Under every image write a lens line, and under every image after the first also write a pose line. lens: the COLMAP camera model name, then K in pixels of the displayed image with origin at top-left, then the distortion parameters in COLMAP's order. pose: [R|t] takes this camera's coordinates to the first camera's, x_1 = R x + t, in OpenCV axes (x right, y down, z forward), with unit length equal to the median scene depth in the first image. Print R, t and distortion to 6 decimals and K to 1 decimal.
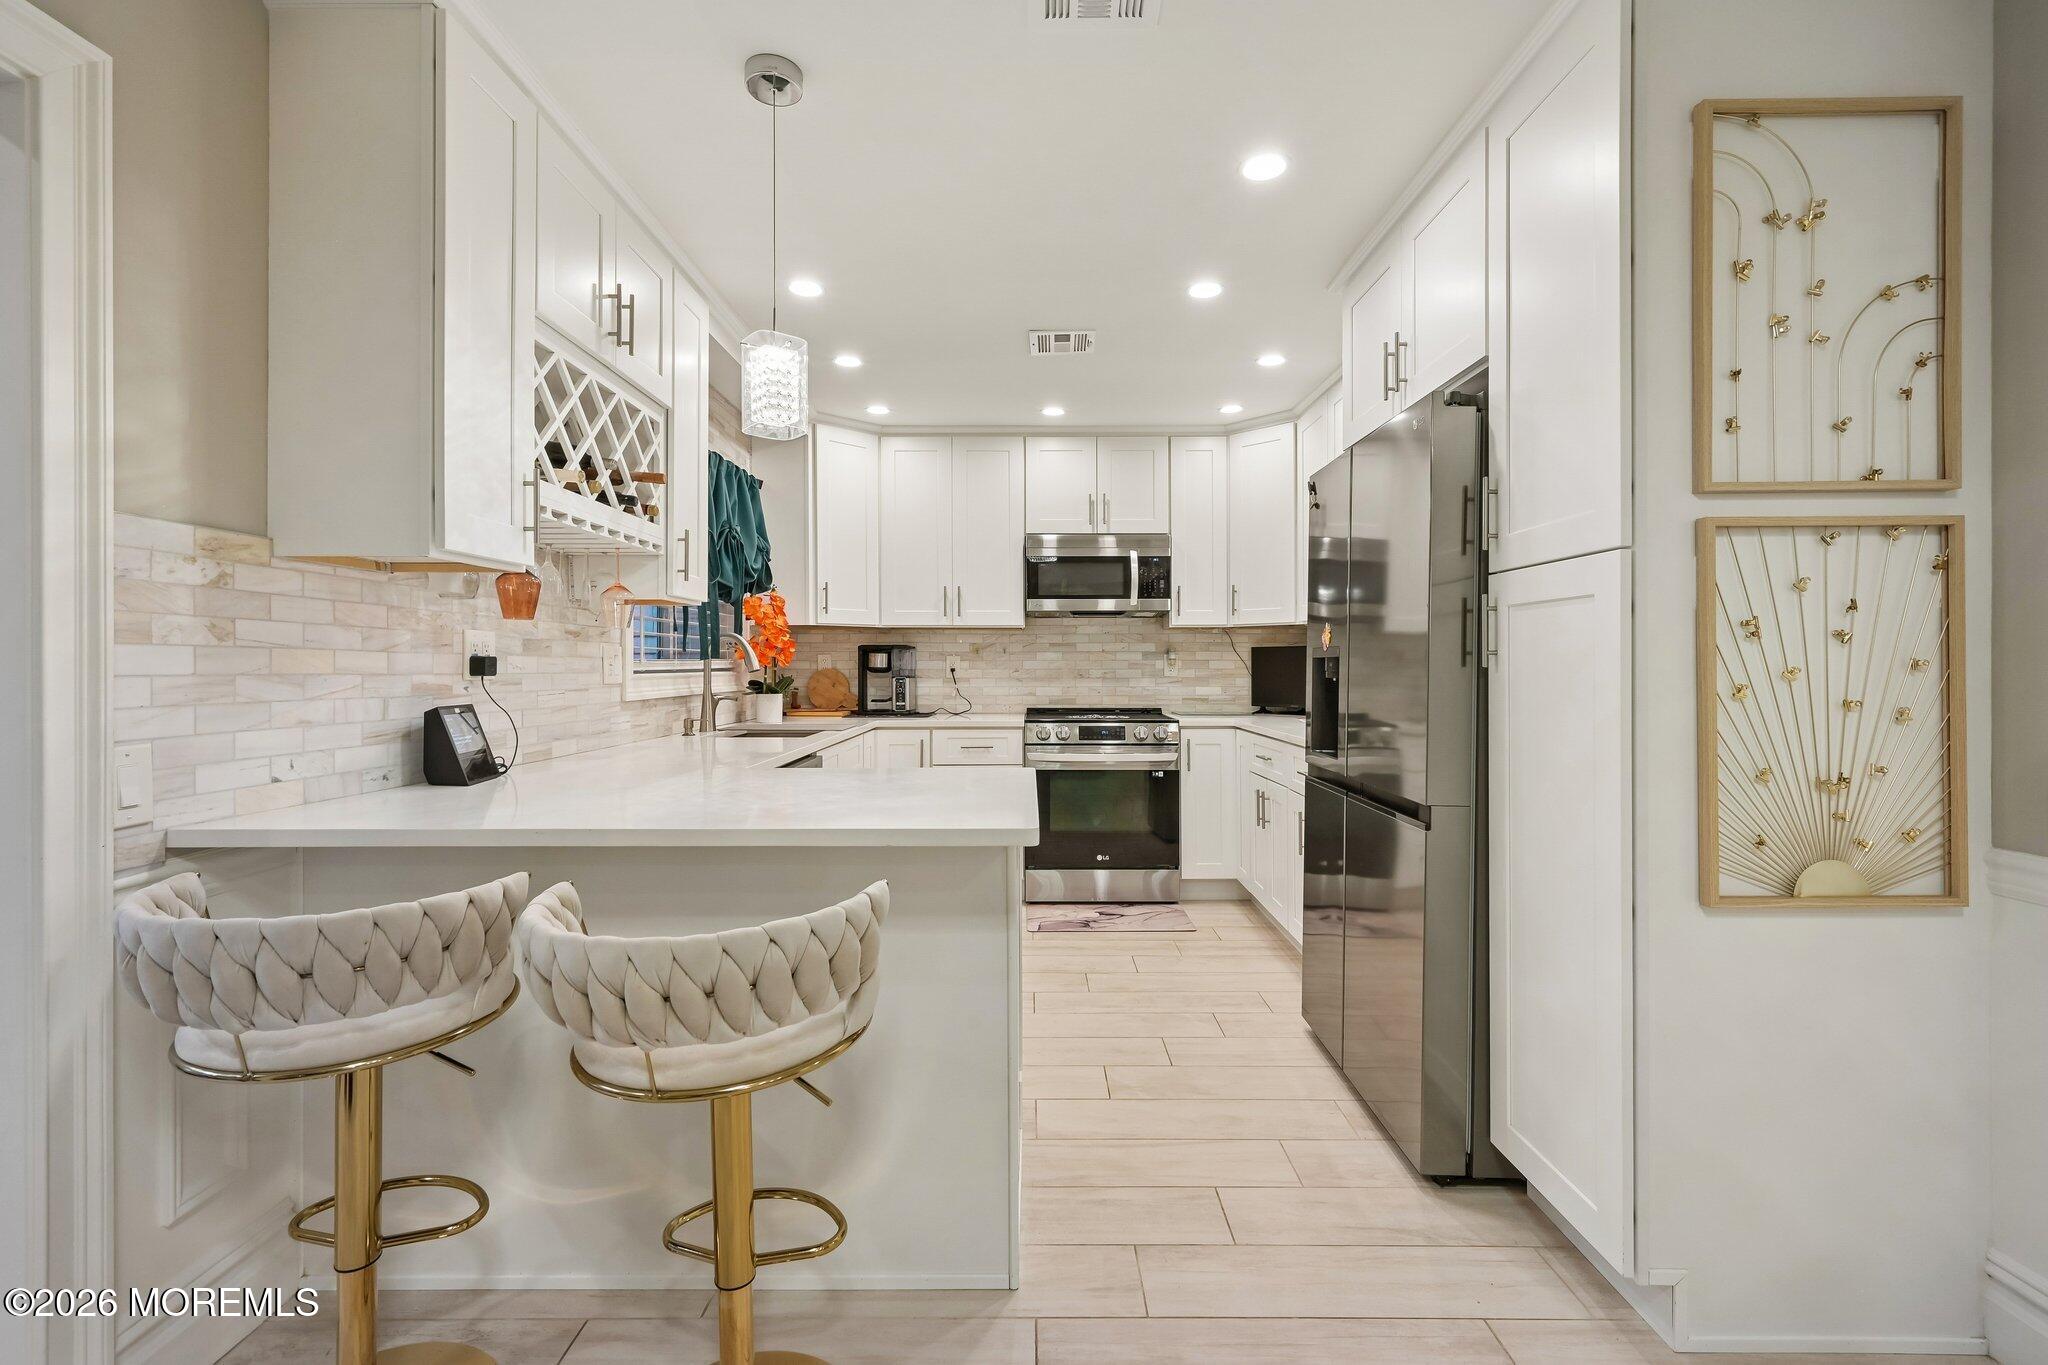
lens RADIAL K [[901.5, 0, 1026.6], [0, 901.5, 661.0], [0, 0, 1]] dist [0.000969, 0.000229]
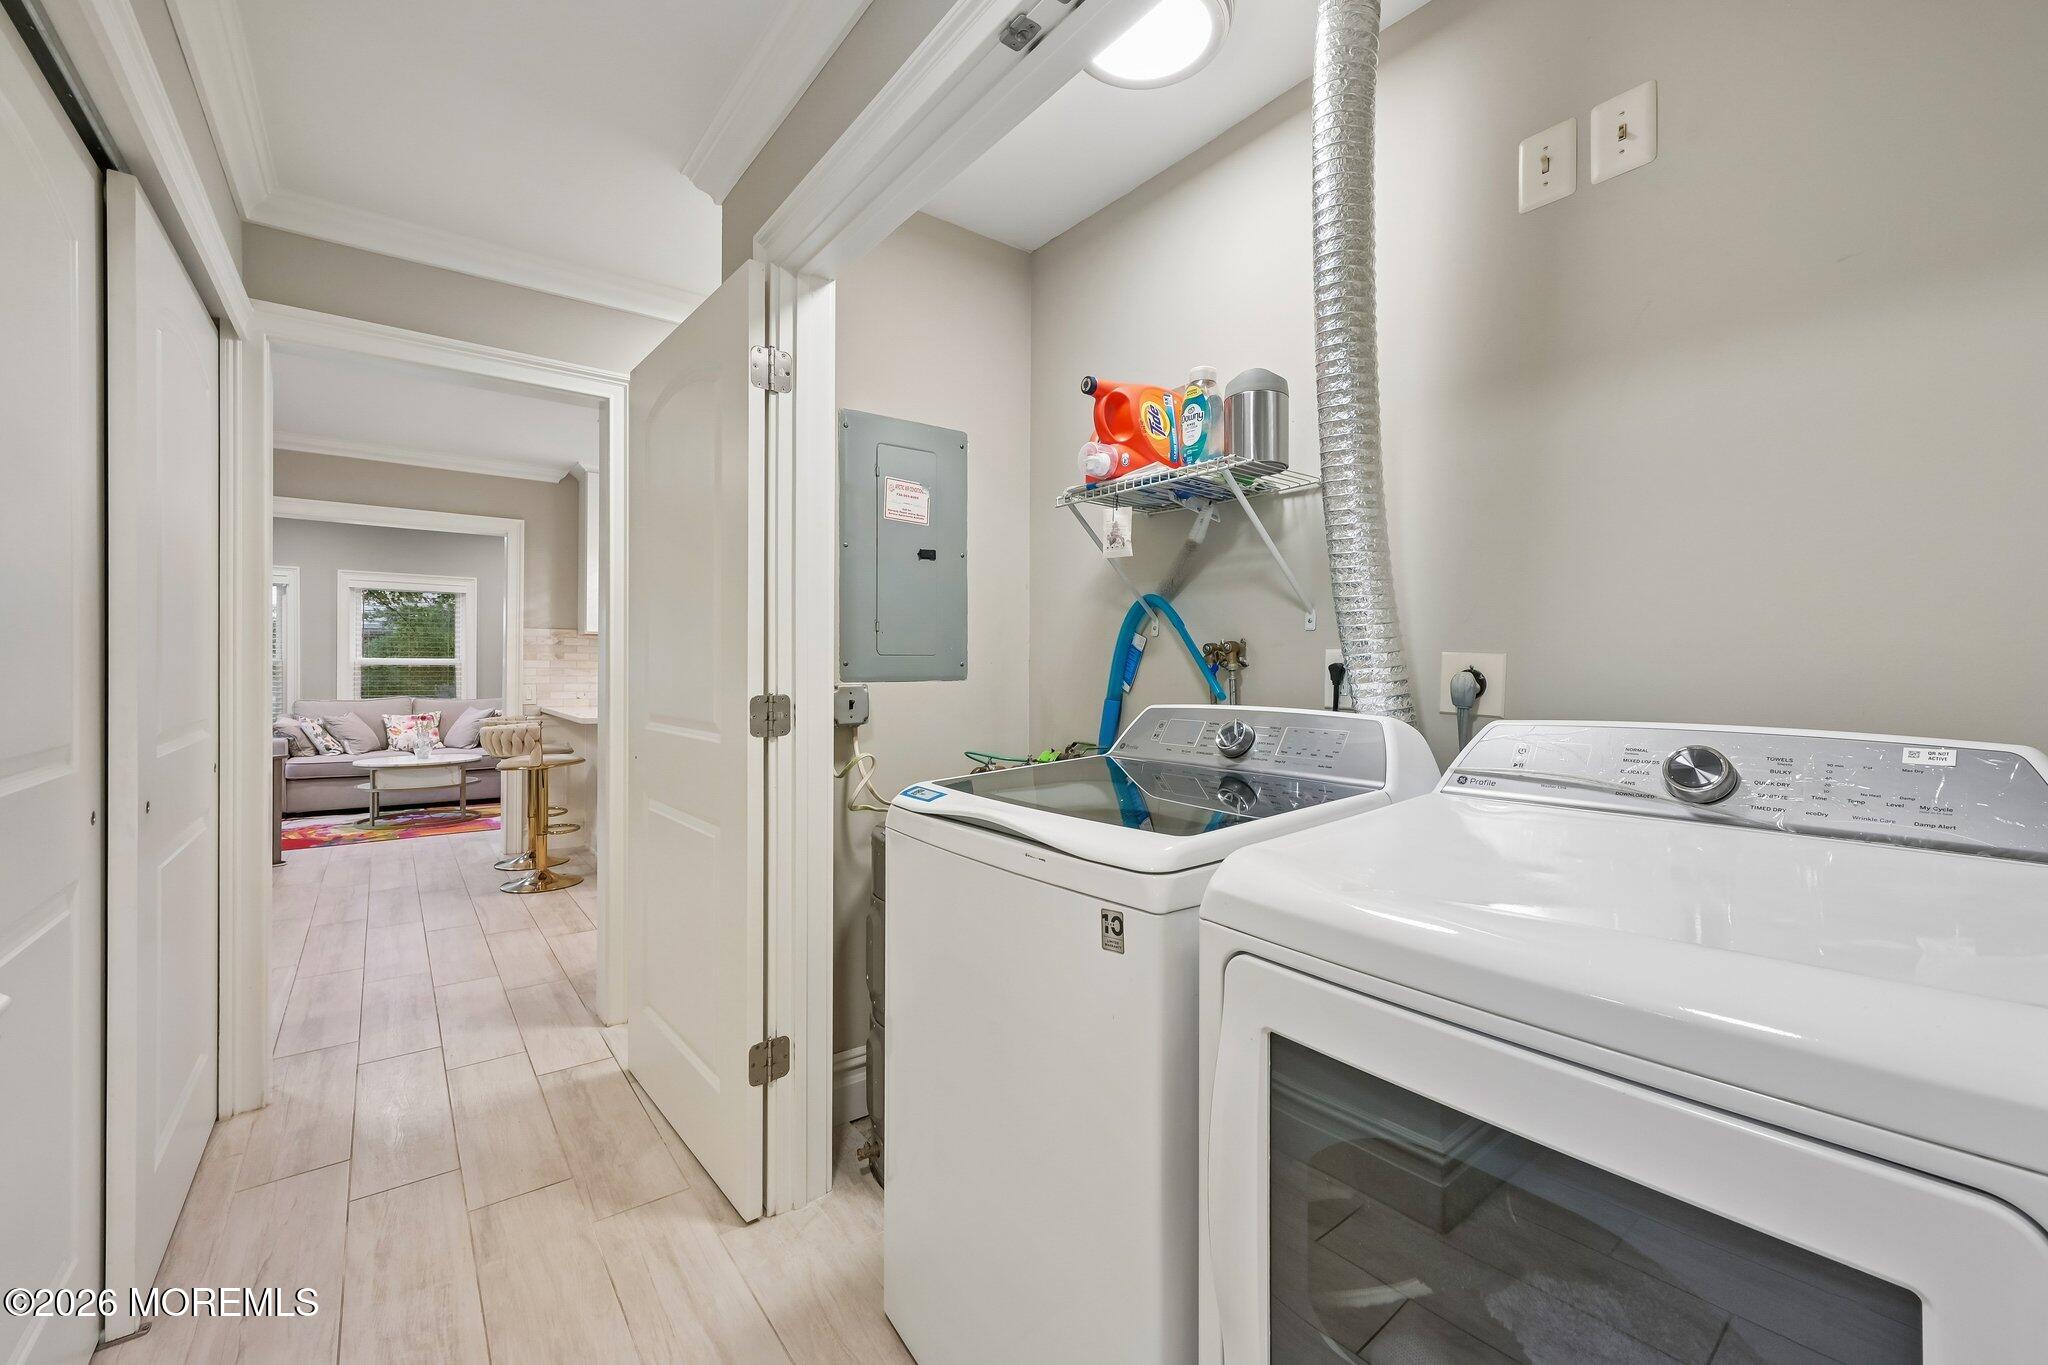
lens RADIAL K [[827.3, 0, 1028.8], [0, 827.3, 667.9], [0, 0, 1]] dist [0.002718, 0.000373]
pose [[0.615430, 0.006743, -0.788162, 1.252952], [-0.005109, 0.999977, 0.004565, -0.004461], [0.788175, 0.001217, 0.615450, 0.174946]]
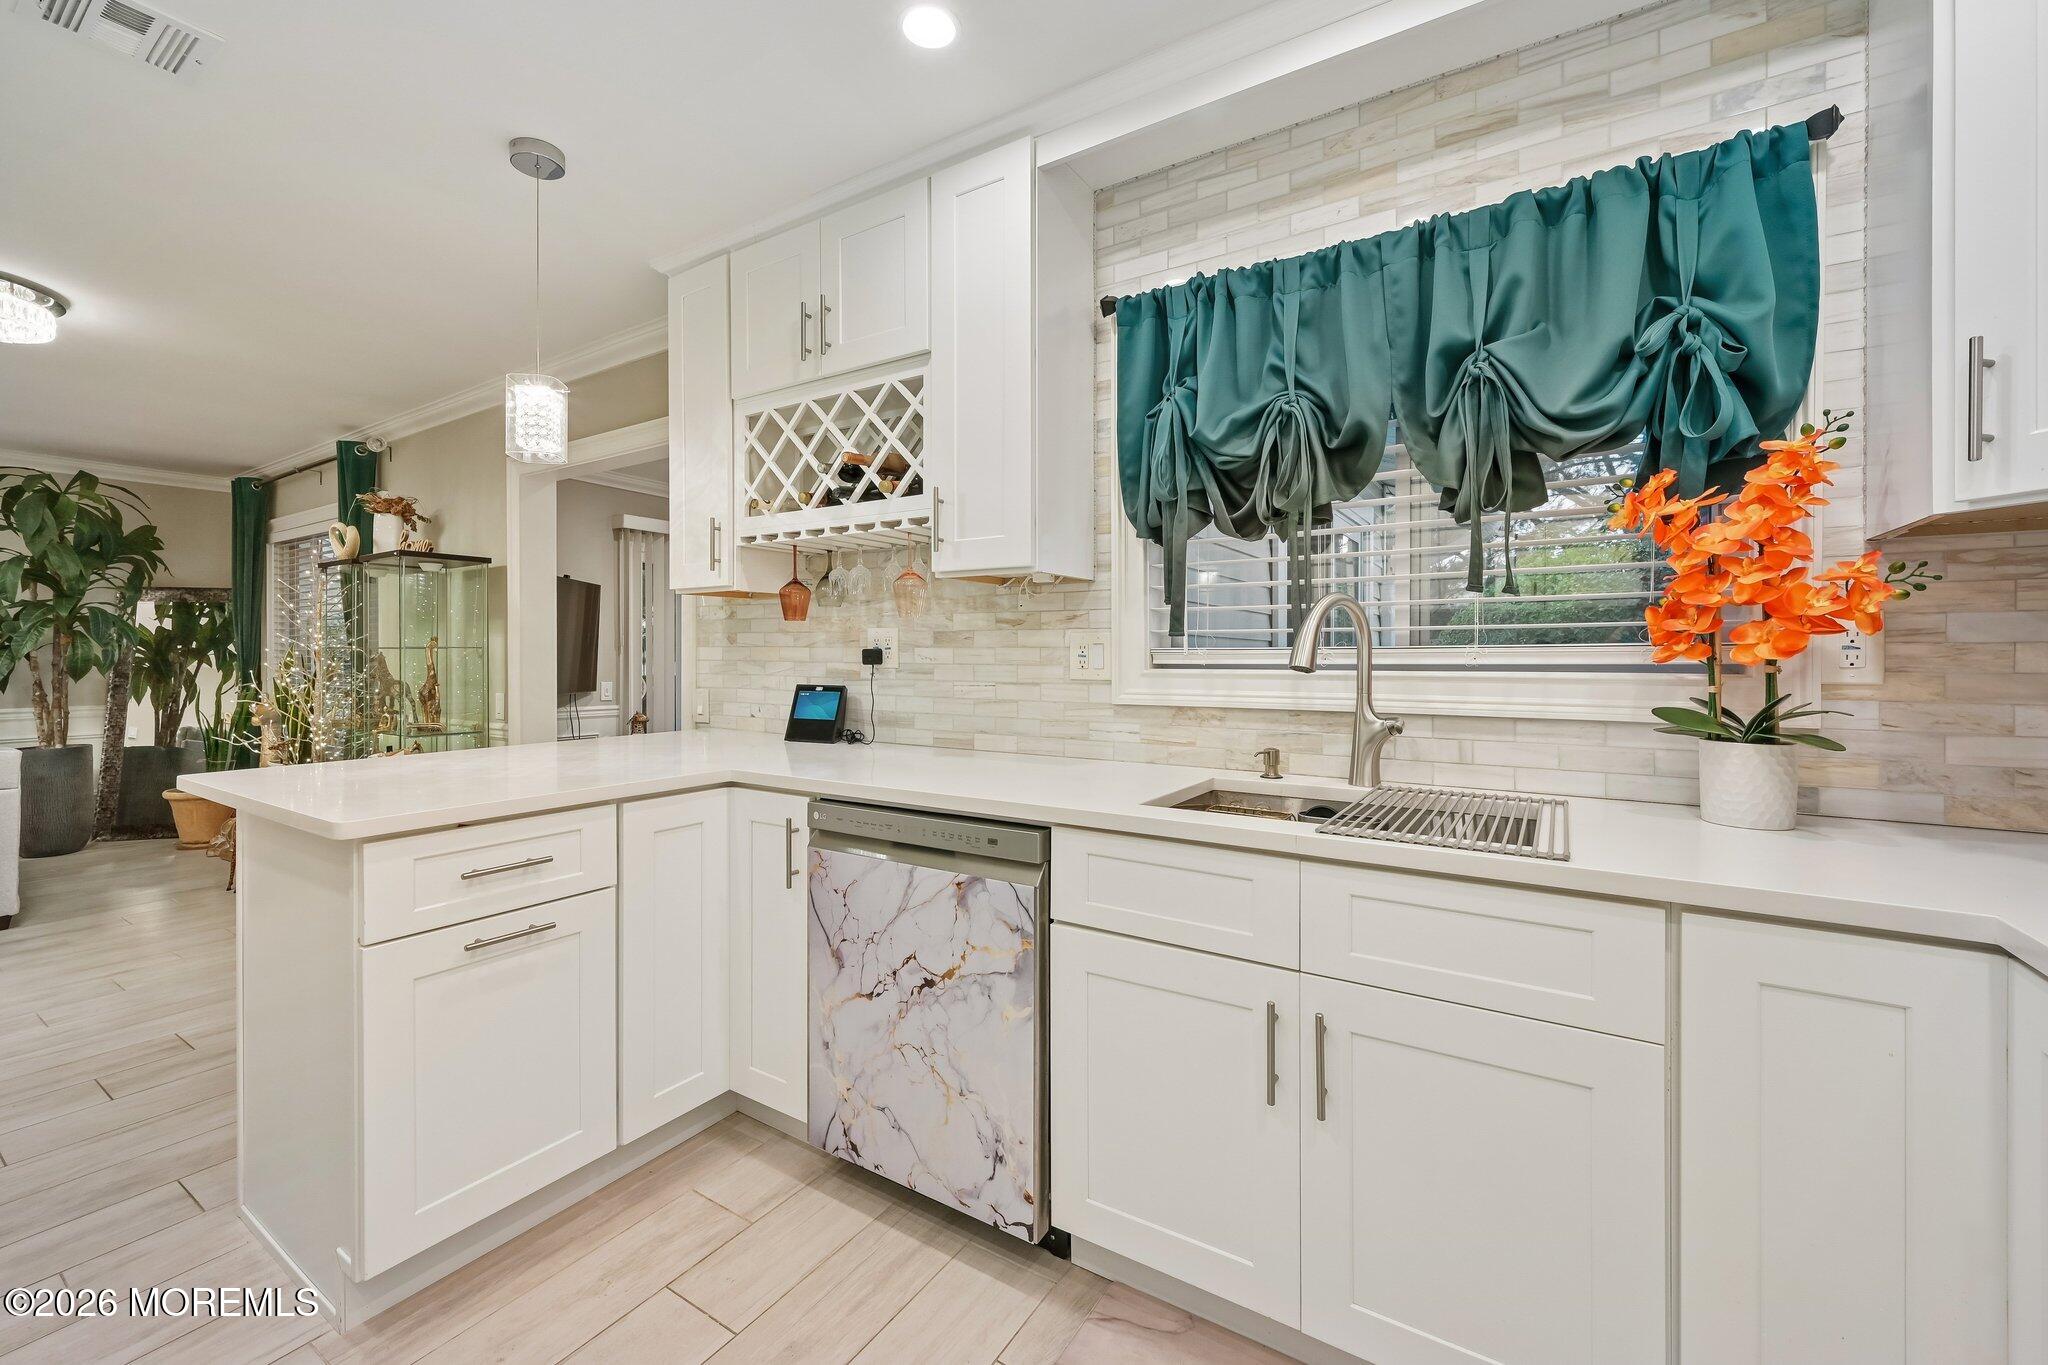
lens RADIAL K [[832.9, 0, 1036.5], [0, 832.9, 656.4], [0, 0, 1]] dist [-0.000631, 0.000027]
pose [[-0.533501, 0.001358, -0.845798, 0.149751], [0.002957, 0.999996, -0.000260, 0.003758], [0.845794, -0.002640, -0.533503, 1.090283]]
